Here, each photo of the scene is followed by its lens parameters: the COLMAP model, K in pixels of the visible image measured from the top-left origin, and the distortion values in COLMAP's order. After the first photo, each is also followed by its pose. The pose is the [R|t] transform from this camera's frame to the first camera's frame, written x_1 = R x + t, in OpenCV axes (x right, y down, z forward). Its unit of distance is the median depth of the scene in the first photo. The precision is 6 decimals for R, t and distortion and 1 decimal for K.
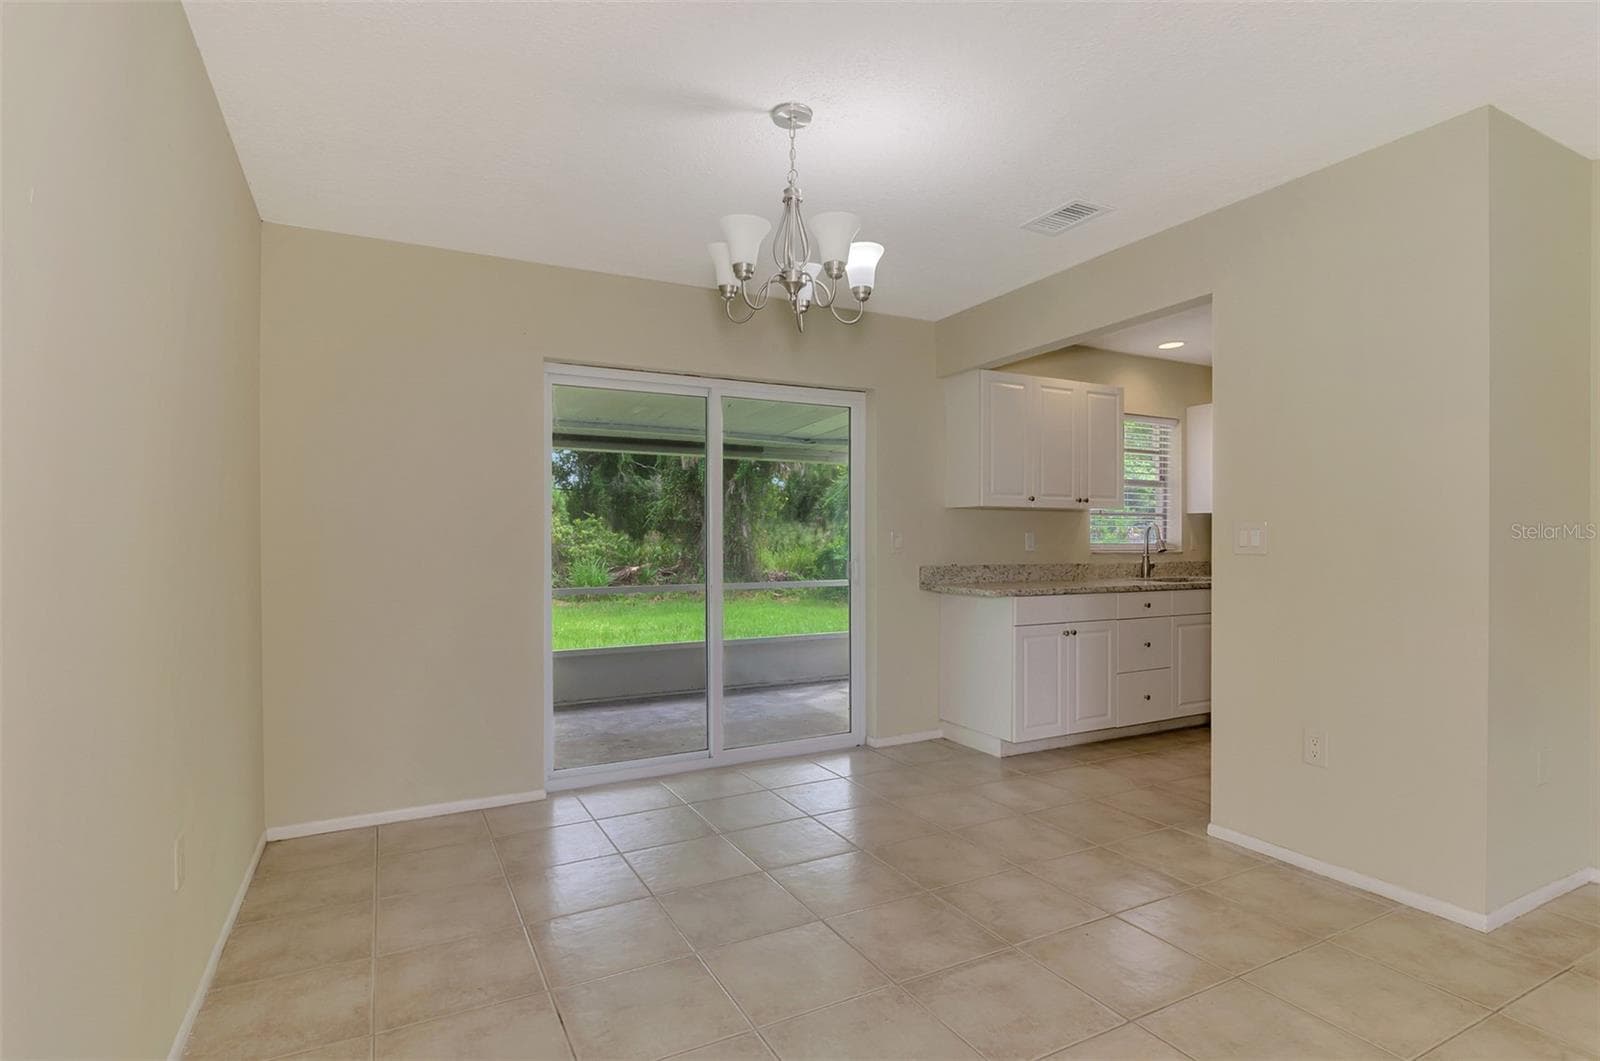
lens RADIAL K [[800.1, 0, 801.0], [0, 800.1, 533.8], [0, 0, 1]] dist [-0.002000, -0.000177]
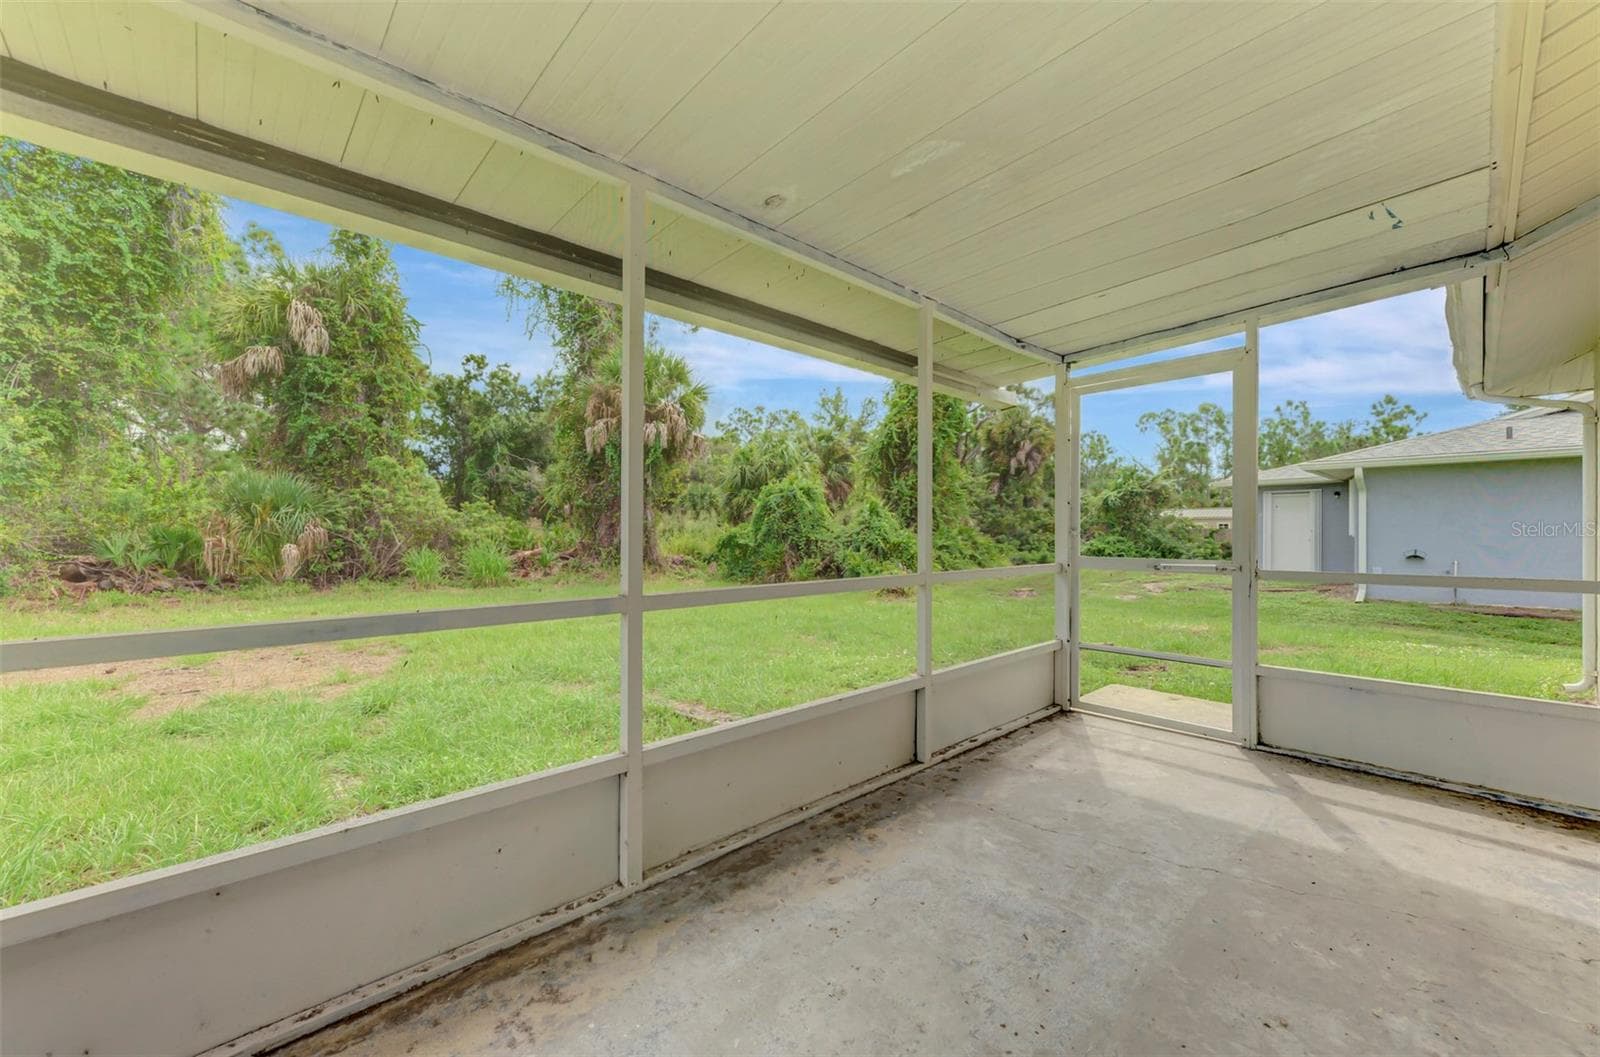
lens RADIAL K [[620.5, 0, 802.5], [0, 620.5, 531.7], [0, 0, 1]] dist [0.007595, -0.000053]
pose [[0.966077, 0.003641, 0.258228, -0.077018], [-0.006311, 0.999935, 0.009510, 0.007816], [-0.258177, -0.010817, 0.966037, 0.157827]]
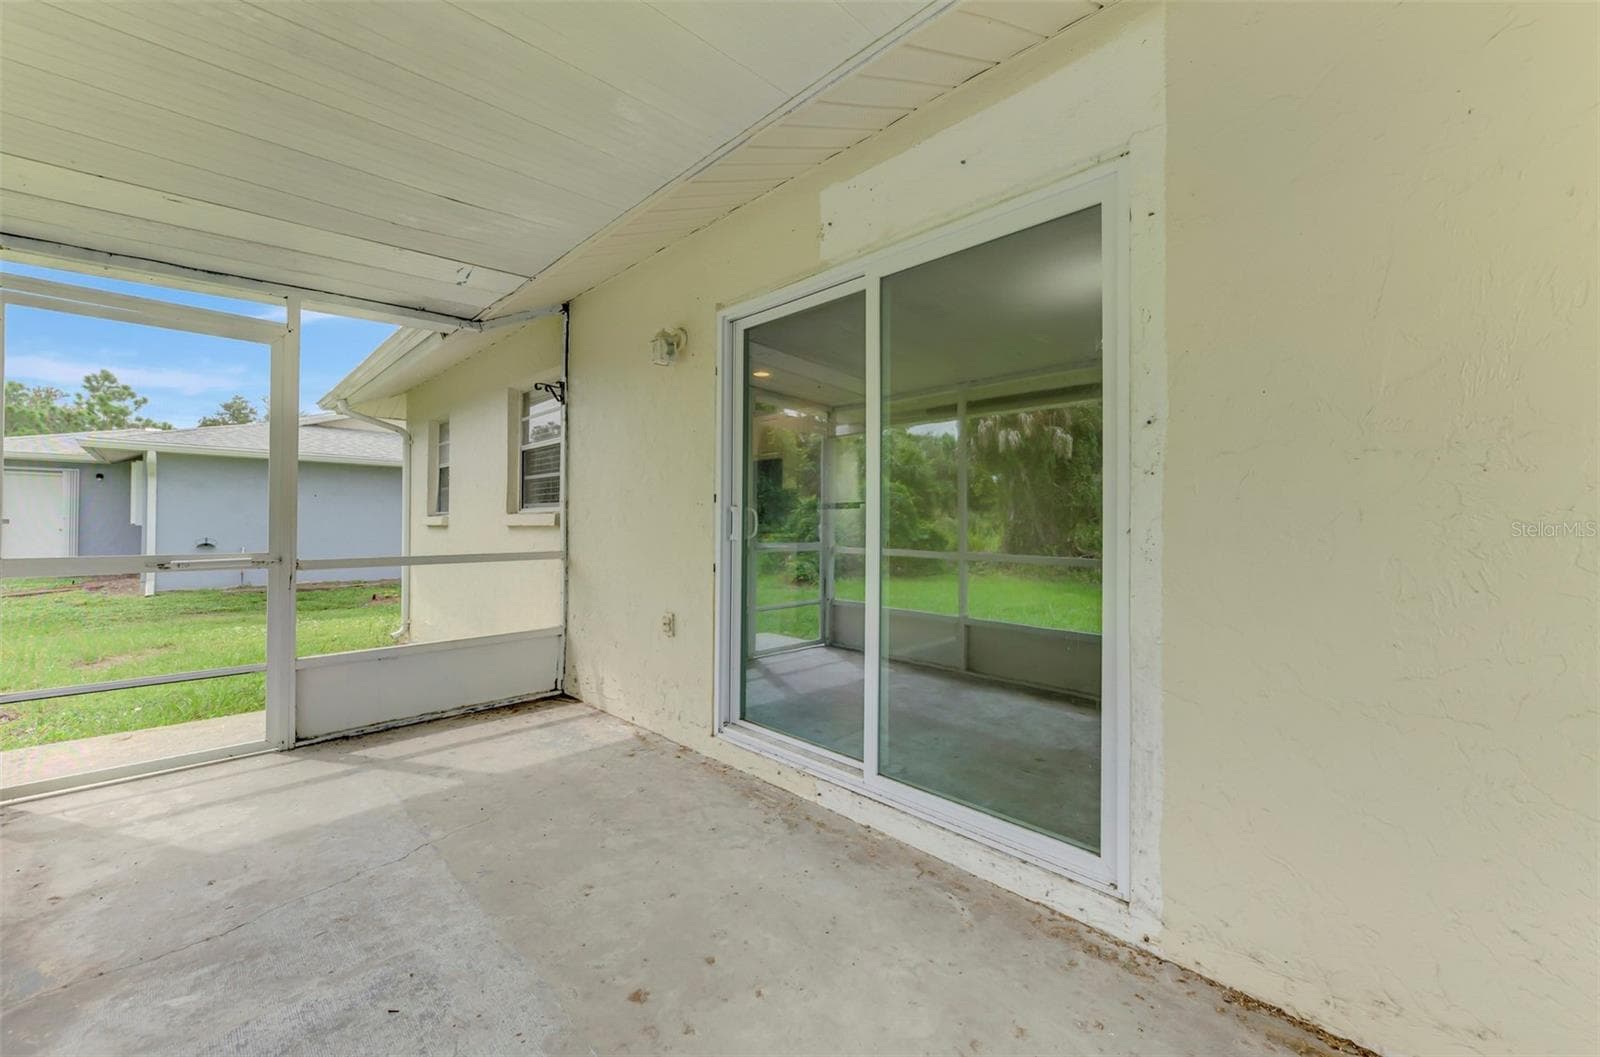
lens RADIAL K [[620.5, 0, 795.7], [0, 620.5, 524.4], [0, 0, 1]] dist [0.007595, -0.000053]
pose [[-0.284384, 0.000021, 0.958710, -0.098848], [-0.013923, 0.999894, -0.004152, 0.008269], [-0.958609, -0.014529, -0.284354, 0.196305]]
